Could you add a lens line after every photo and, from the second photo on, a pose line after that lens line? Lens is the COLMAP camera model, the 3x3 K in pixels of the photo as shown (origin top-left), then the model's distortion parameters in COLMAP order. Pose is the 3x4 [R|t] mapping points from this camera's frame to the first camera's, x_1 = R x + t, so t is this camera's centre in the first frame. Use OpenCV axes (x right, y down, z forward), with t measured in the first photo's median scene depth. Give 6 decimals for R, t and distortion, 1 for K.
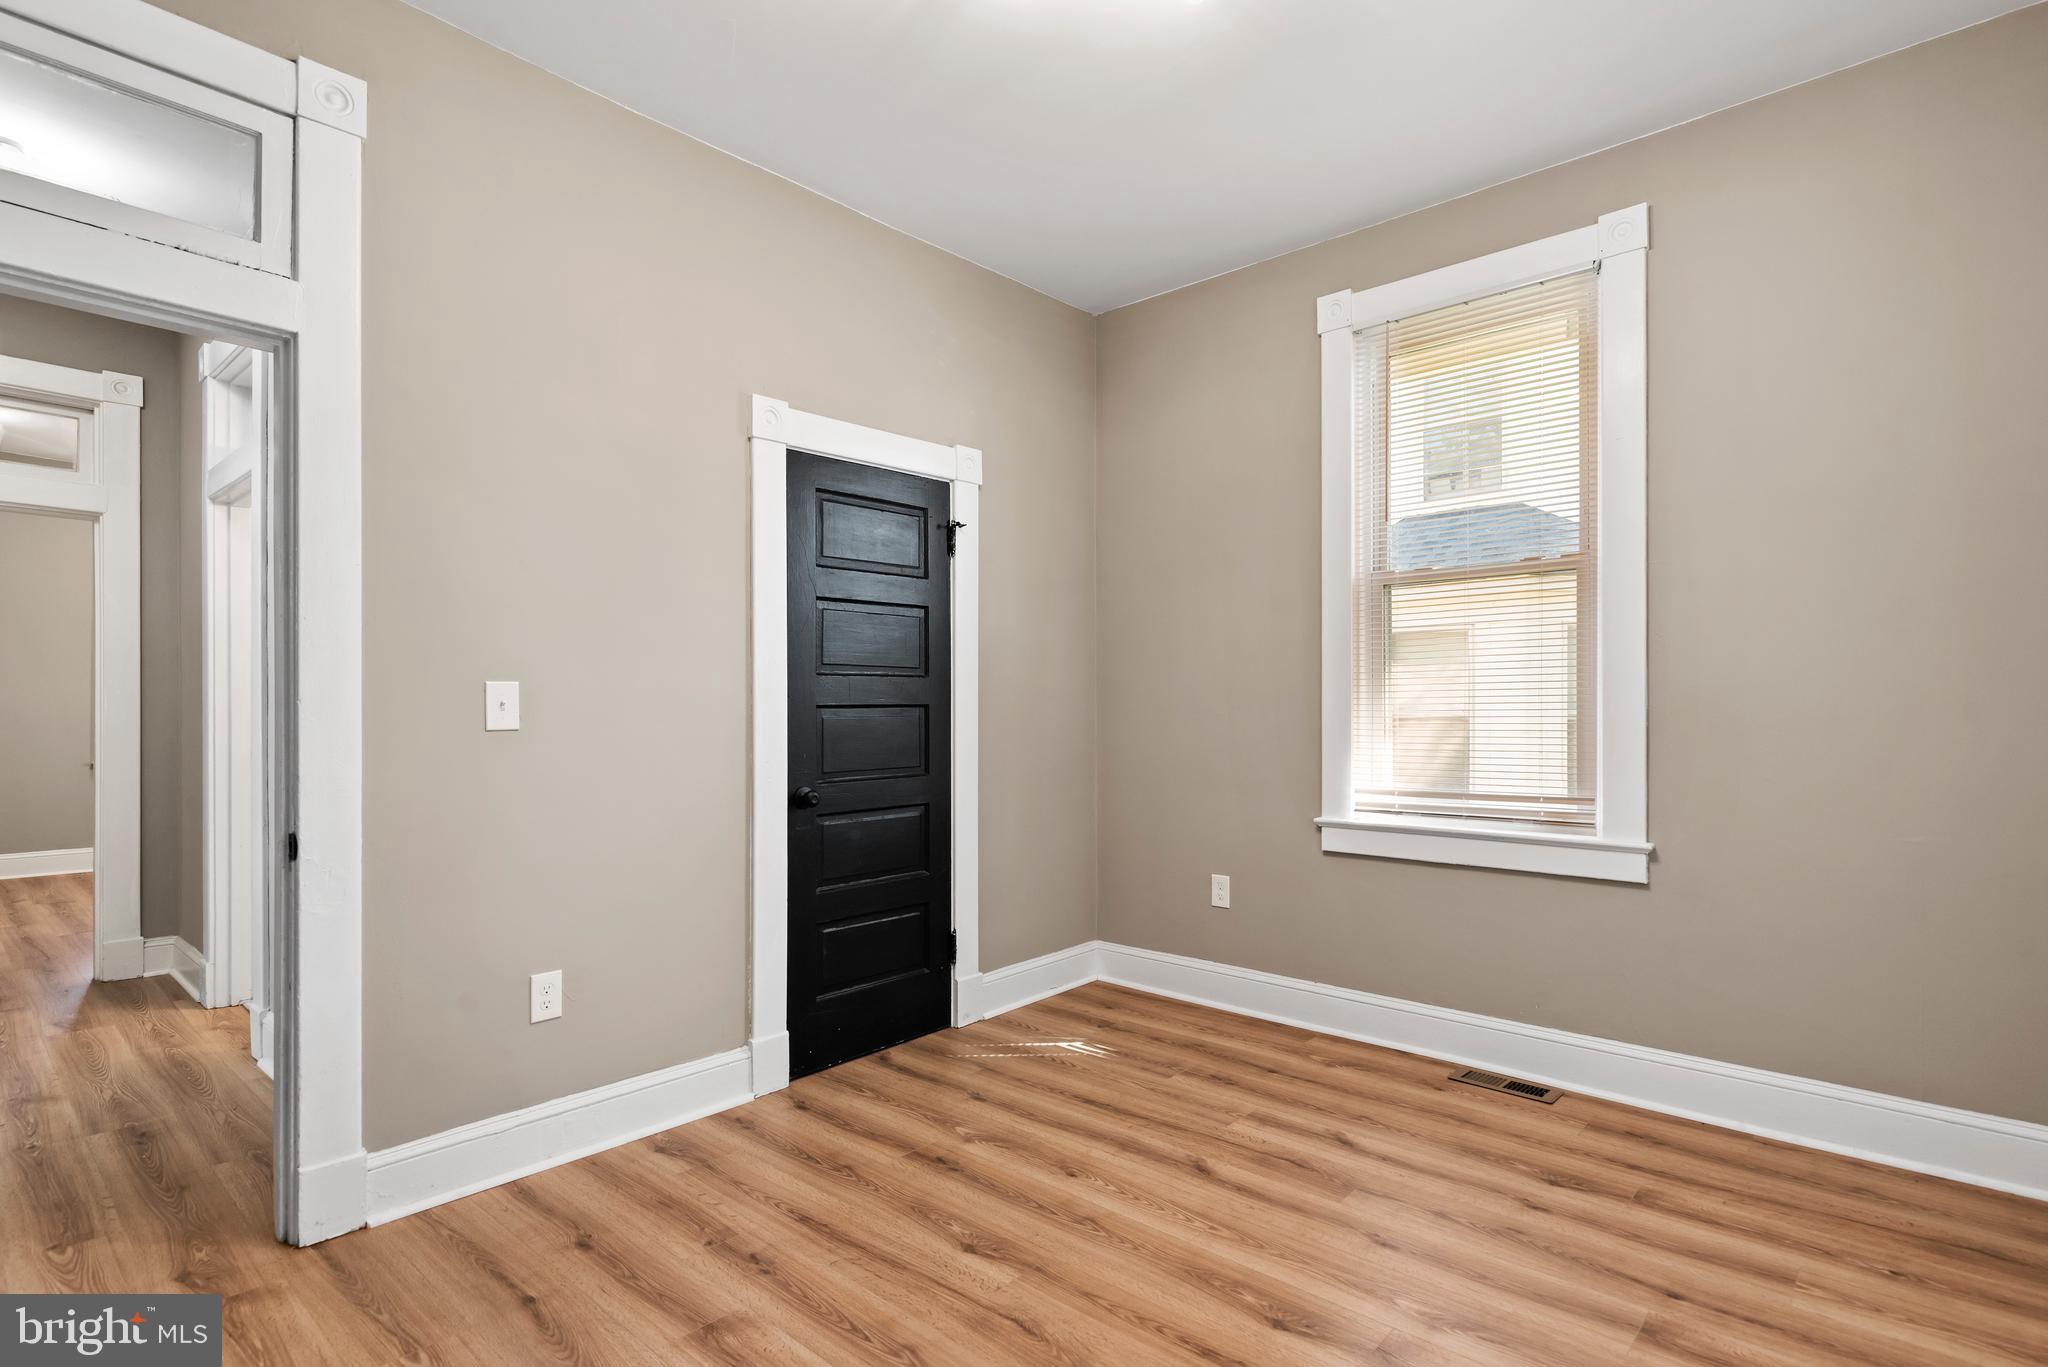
lens RADIAL K [[1004.5, 0, 1034.2], [0, 1004.5, 710.8], [0, 0, 1]] dist [0.000789, 0.000441]
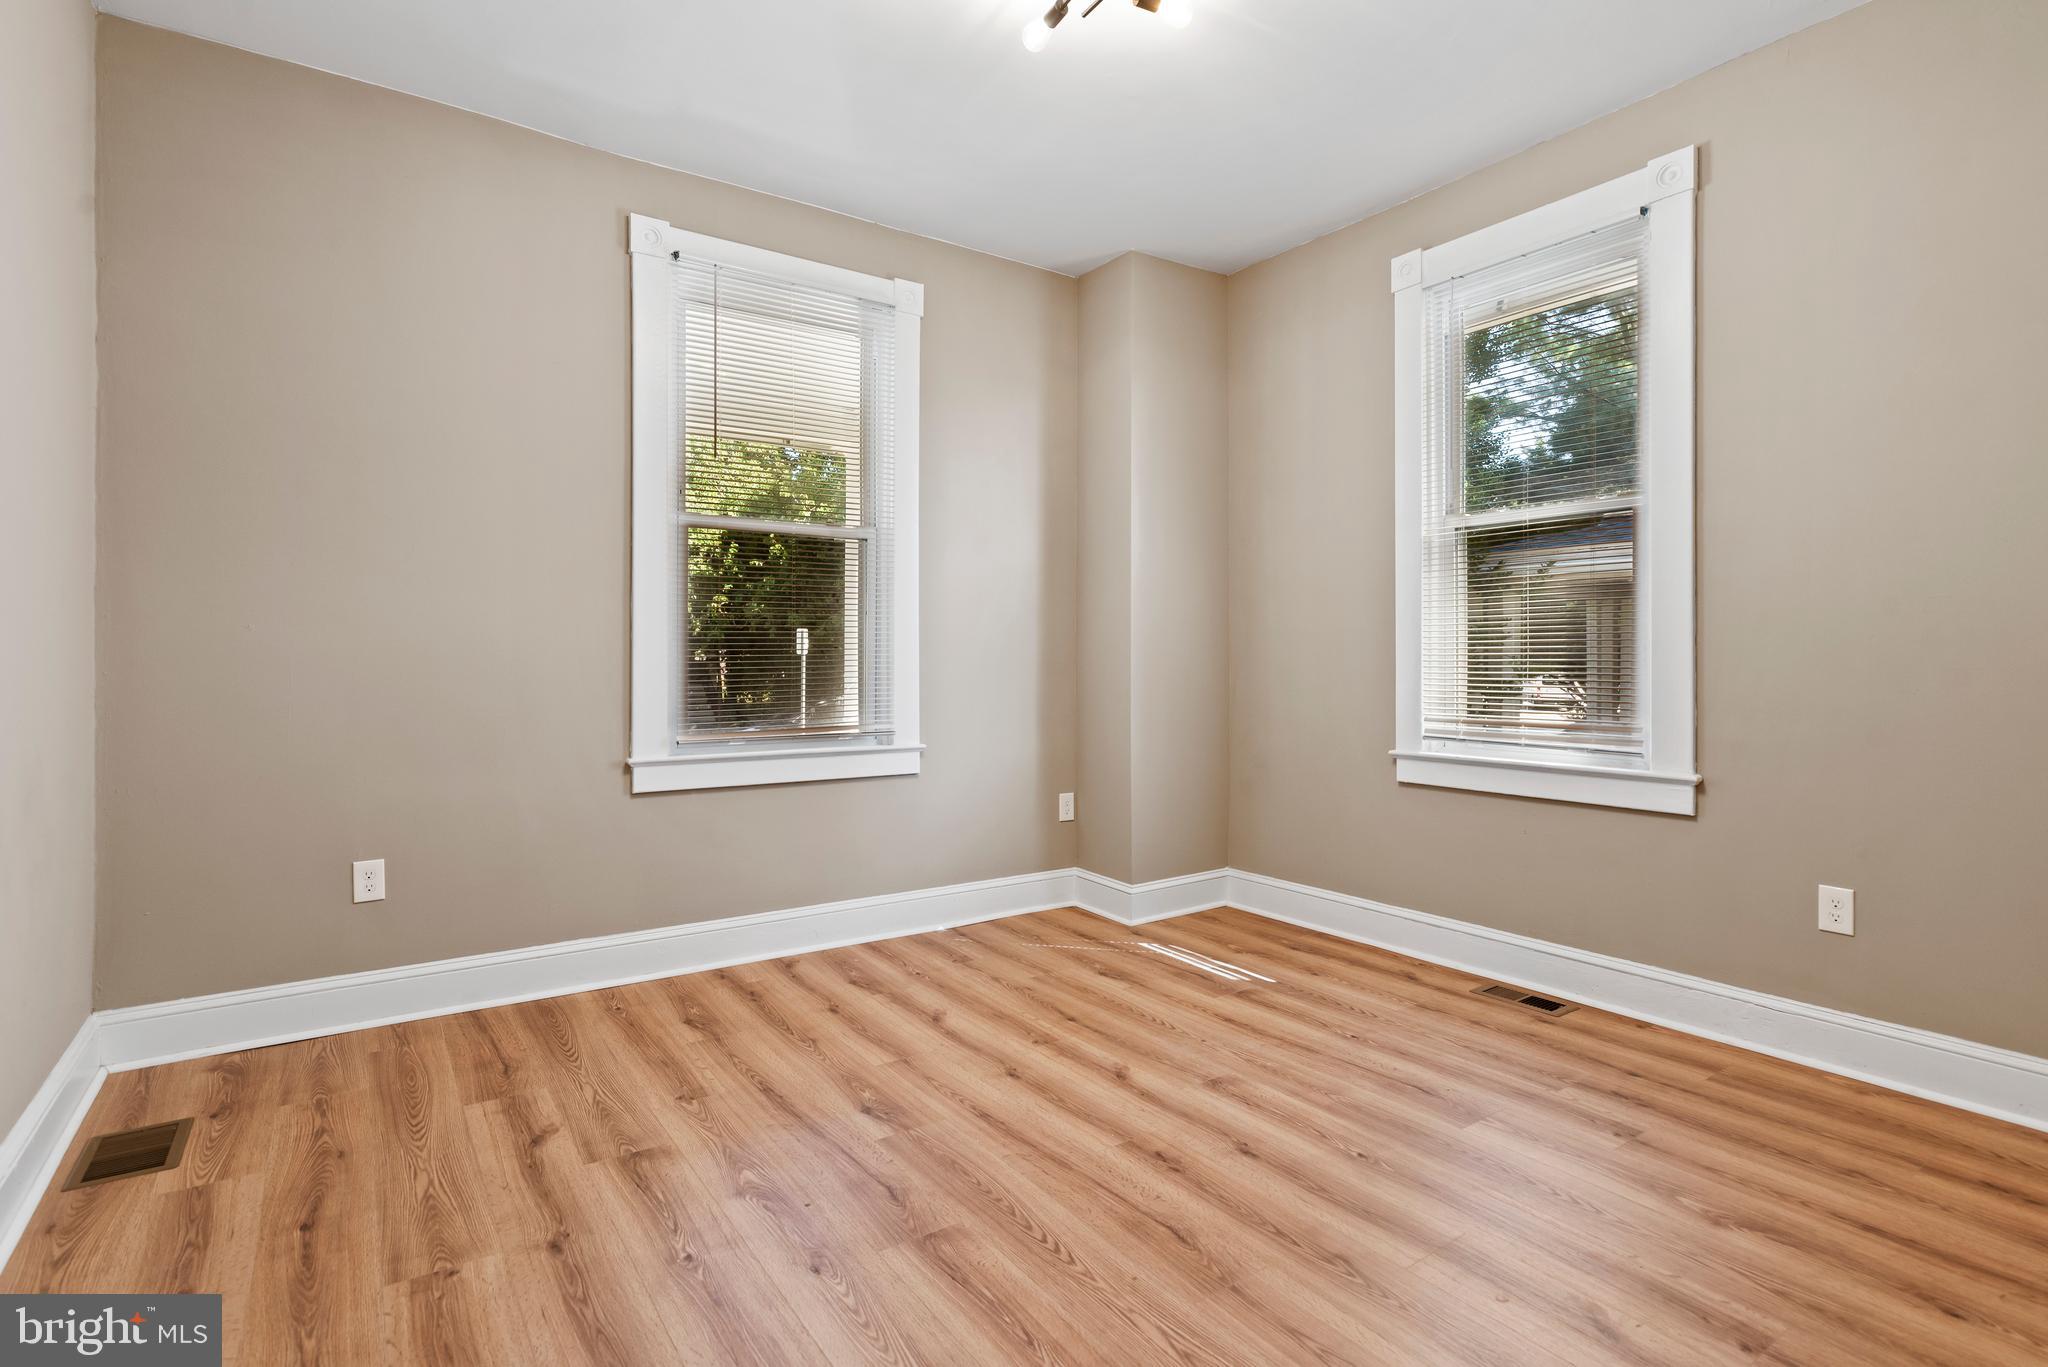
lens RADIAL K [[1004.5, 0, 1066.1], [0, 1004.5, 656.9], [0, 0, 1]] dist [0.000789, 0.000441]
pose [[0.976731, -0.002237, -0.214456, 0.167707], [0.001293, 0.999989, -0.004538, 0.012998], [0.214464, 0.004155, 0.976723, -0.103606]]
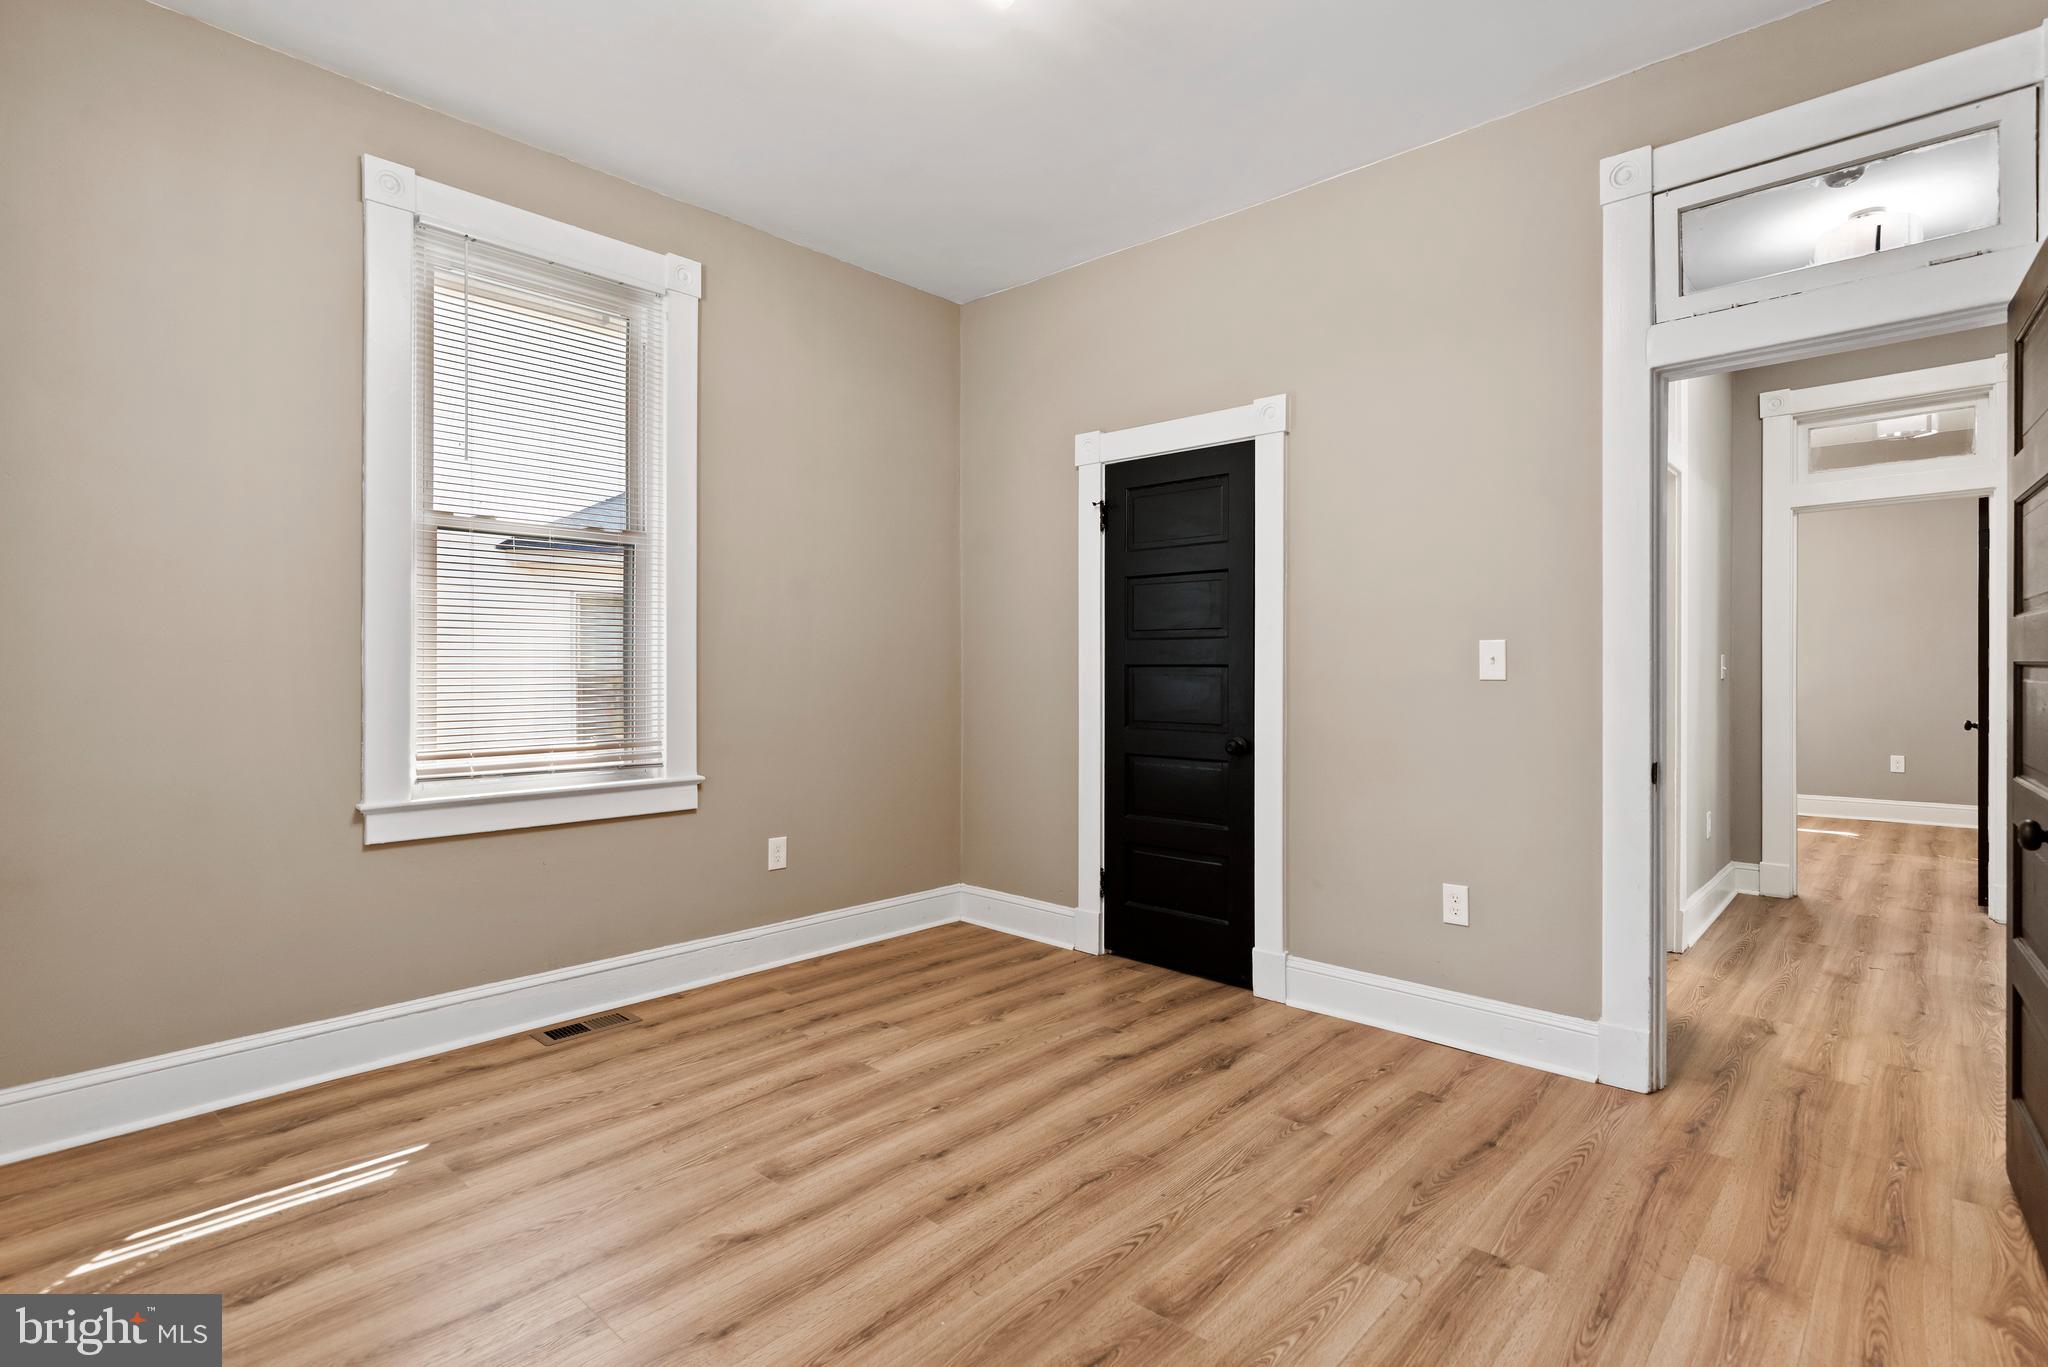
lens RADIAL K [[1004.5, 0, 1040.0], [0, 1004.5, 670.1], [0, 0, 1]] dist [0.000789, 0.000441]
pose [[0.006795, -0.001314, 0.999976, -0.494673], [0.001813, 0.999998, 0.001301, 0.000324], [-0.999975, 0.001804, 0.006798, 0.444217]]
